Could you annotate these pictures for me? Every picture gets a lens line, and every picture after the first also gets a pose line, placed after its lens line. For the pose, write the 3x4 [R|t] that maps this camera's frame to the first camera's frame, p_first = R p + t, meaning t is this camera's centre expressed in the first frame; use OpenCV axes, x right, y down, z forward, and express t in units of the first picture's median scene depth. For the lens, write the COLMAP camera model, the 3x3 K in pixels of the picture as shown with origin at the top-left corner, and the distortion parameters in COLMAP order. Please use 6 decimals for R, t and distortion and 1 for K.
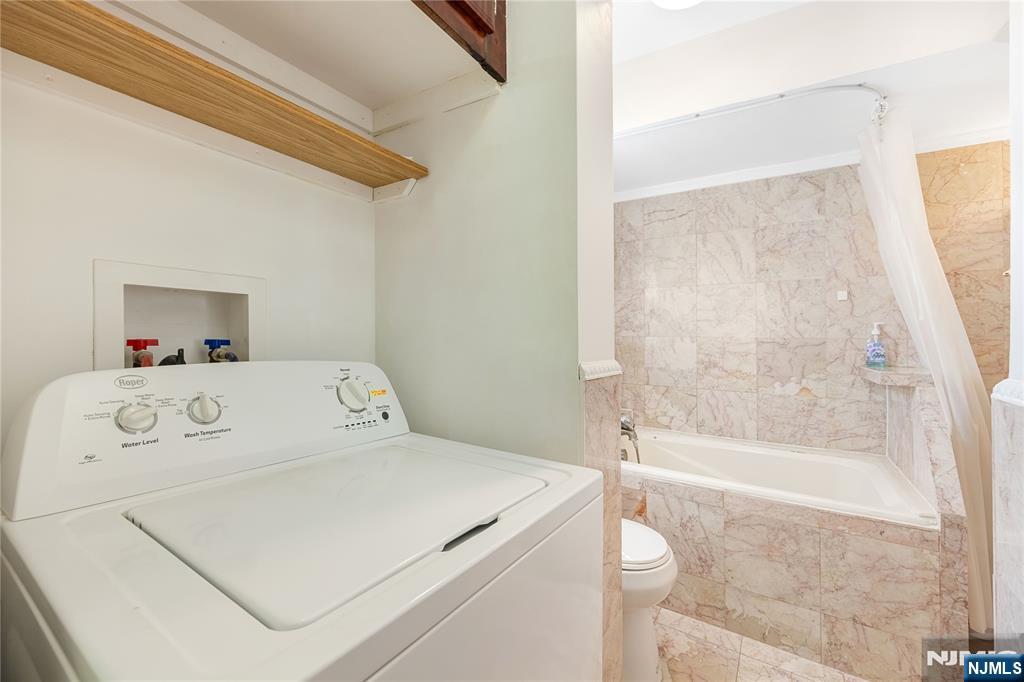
lens RADIAL K [[416.0, 0, 512.6], [0, 416.0, 339.7], [0, 0, 1]] dist [-0.004369, -0.000057]
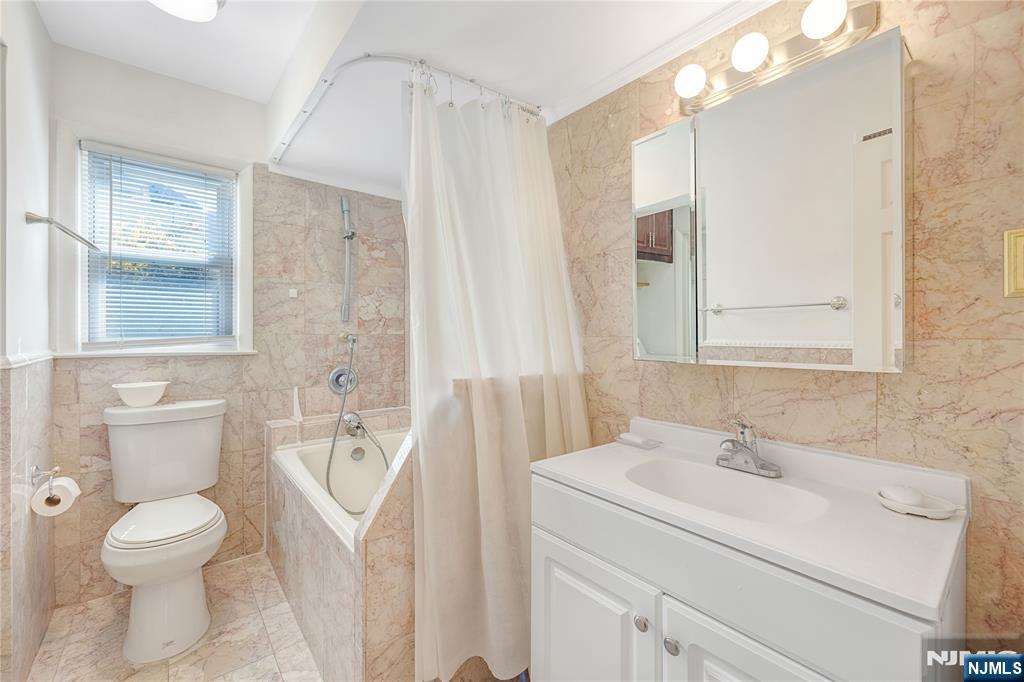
lens RADIAL K [[416.0, 0, 512.1], [0, 416.0, 338.9], [0, 0, 1]] dist [-0.004369, -0.000057]
pose [[0.955963, -0.003311, -0.293467, 1.141516], [0.005400, 0.999966, 0.006310, -0.002435], [0.293436, -0.007616, 0.955948, 0.182050]]
